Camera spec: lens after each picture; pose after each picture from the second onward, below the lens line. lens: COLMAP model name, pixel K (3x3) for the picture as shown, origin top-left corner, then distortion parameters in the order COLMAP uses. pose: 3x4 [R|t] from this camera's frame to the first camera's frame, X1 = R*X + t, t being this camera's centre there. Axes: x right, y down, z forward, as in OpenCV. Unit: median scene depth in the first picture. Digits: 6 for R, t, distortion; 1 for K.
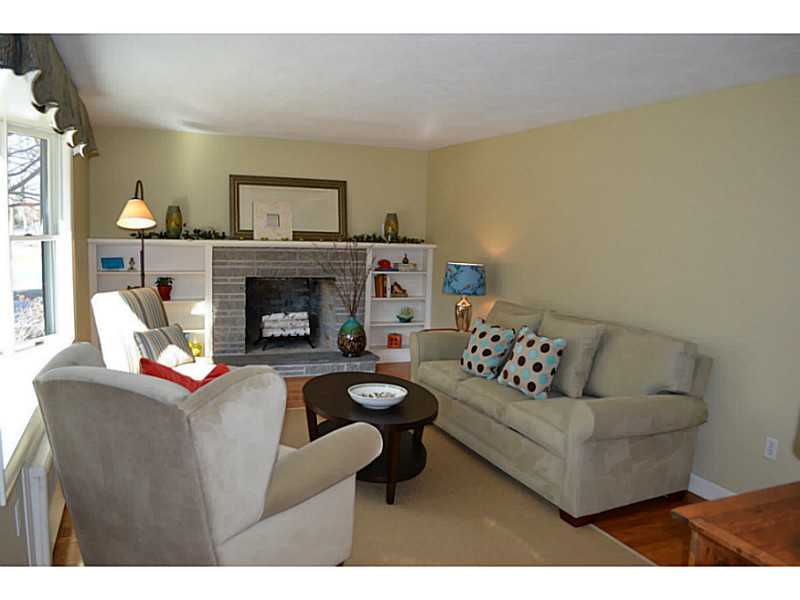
lens RADIAL K [[642.4, 0, 400.0], [0, 642.4, 300.0], [0, 0, 1]] dist [-0.079522, 0.002238]
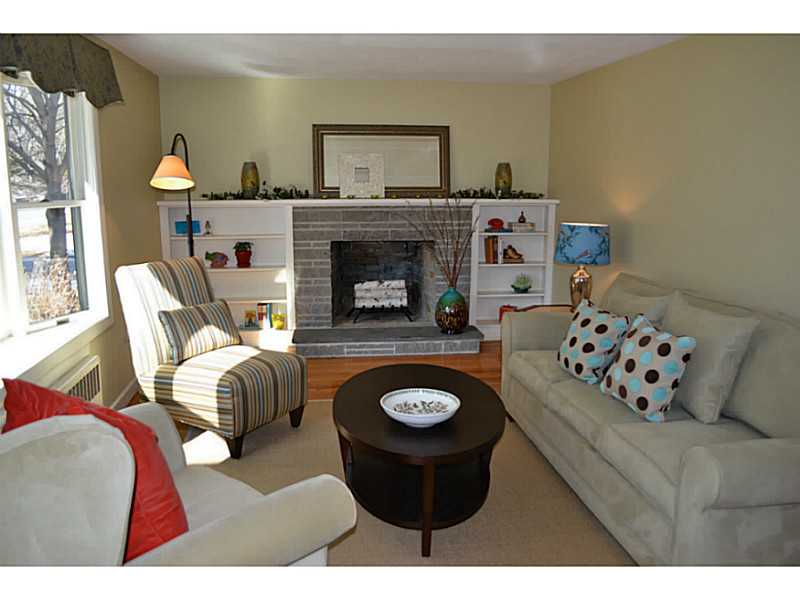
lens RADIAL K [[642.4, 0, 400.0], [0, 642.4, 300.0], [0, 0, 1]] dist [-0.079522, 0.002238]
pose [[0.967914, 0.017992, -0.250637, 0.075247], [-0.000558, 0.997585, 0.069455, -0.016393], [0.251281, -0.067087, 0.965586, 0.167305]]
